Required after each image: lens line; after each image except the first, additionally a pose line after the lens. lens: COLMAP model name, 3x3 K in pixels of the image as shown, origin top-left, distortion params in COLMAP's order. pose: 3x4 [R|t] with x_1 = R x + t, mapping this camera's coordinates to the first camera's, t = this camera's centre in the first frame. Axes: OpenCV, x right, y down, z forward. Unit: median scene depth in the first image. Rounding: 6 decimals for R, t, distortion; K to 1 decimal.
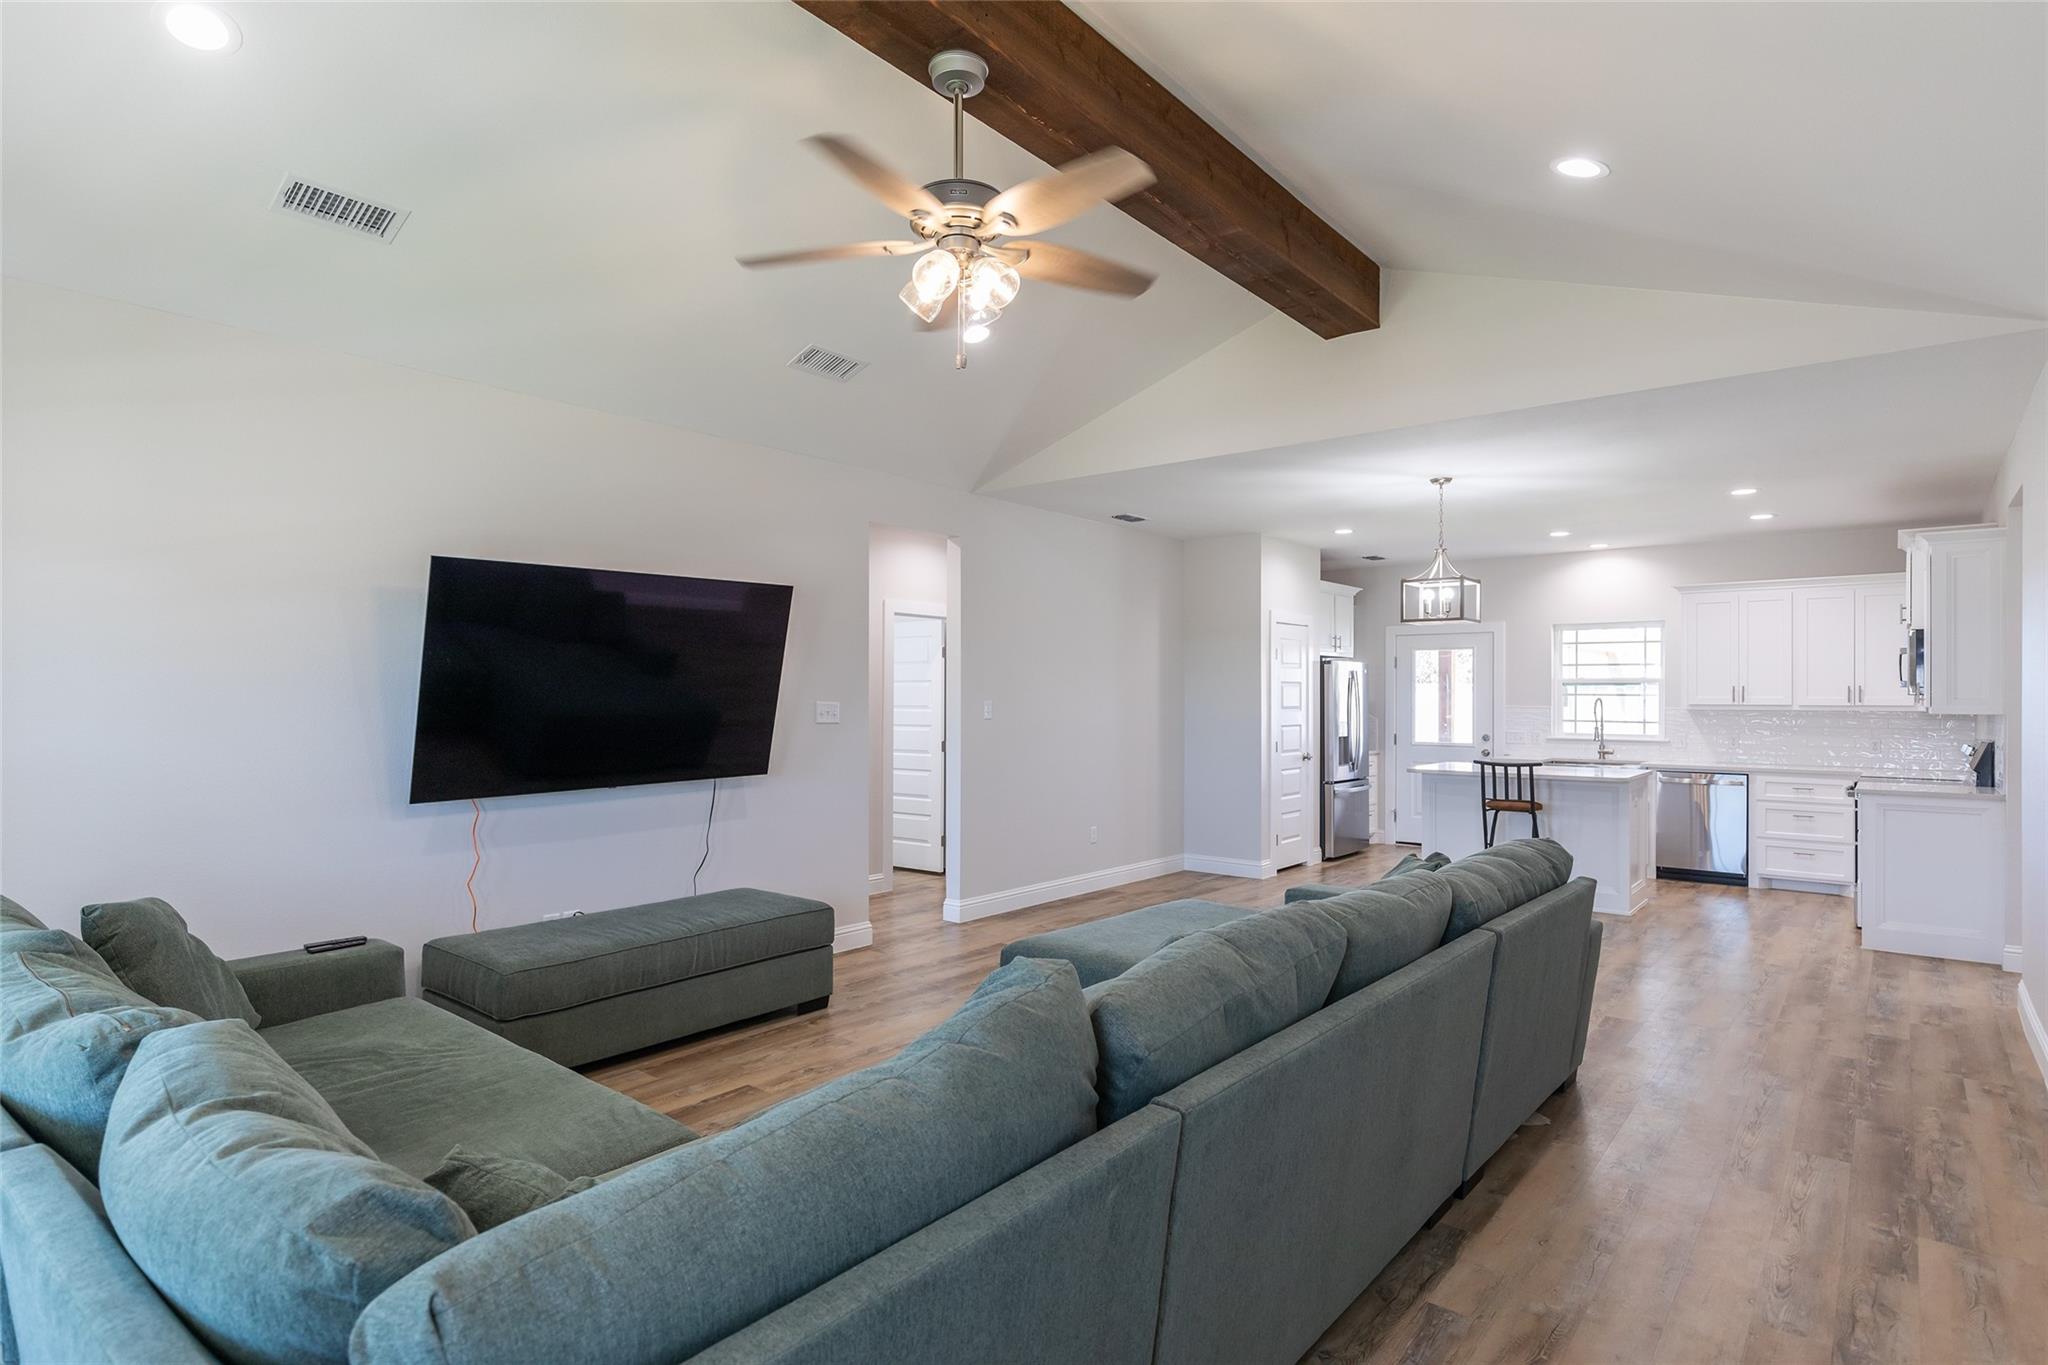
lens RADIAL K [[1090.7, 0, 1024.0], [0, 1090.7, 686.9], [0, 0, 1]] dist [0.003107, 0.002120]
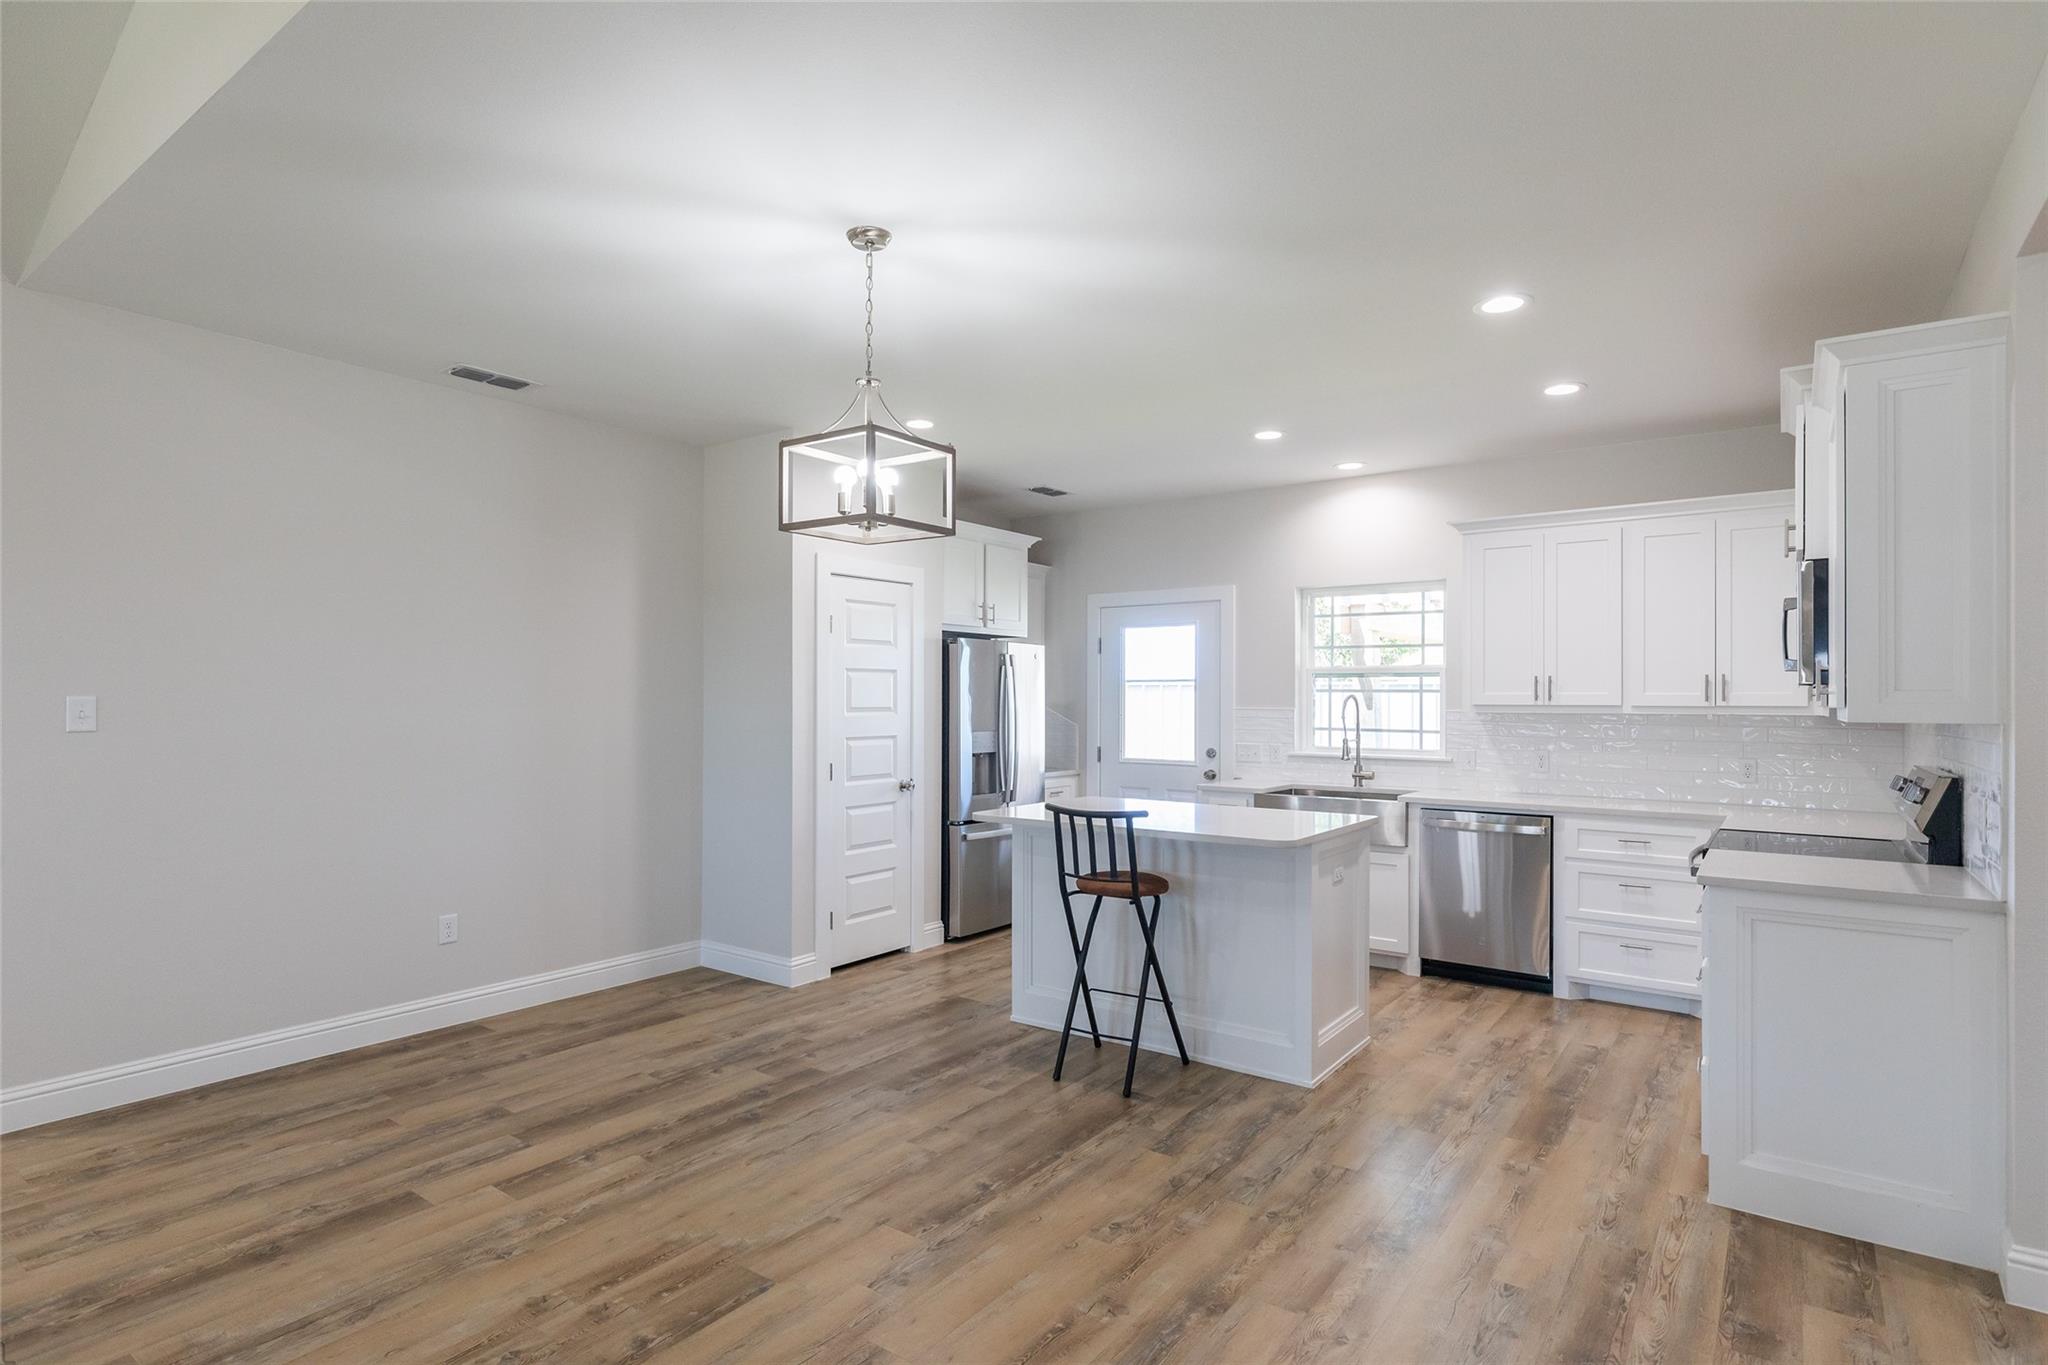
lens RADIAL K [[1060.7, 0, 1022.2], [0, 1060.7, 686.7], [0, 0, 1]] dist [0.006016, -0.001162]
pose [[0.998686, 0.002170, 0.051211, 0.315461], [-0.002007, 0.999993, -0.003226, 0.008015], [-0.051217, 0.003119, 0.998683, 0.392202]]
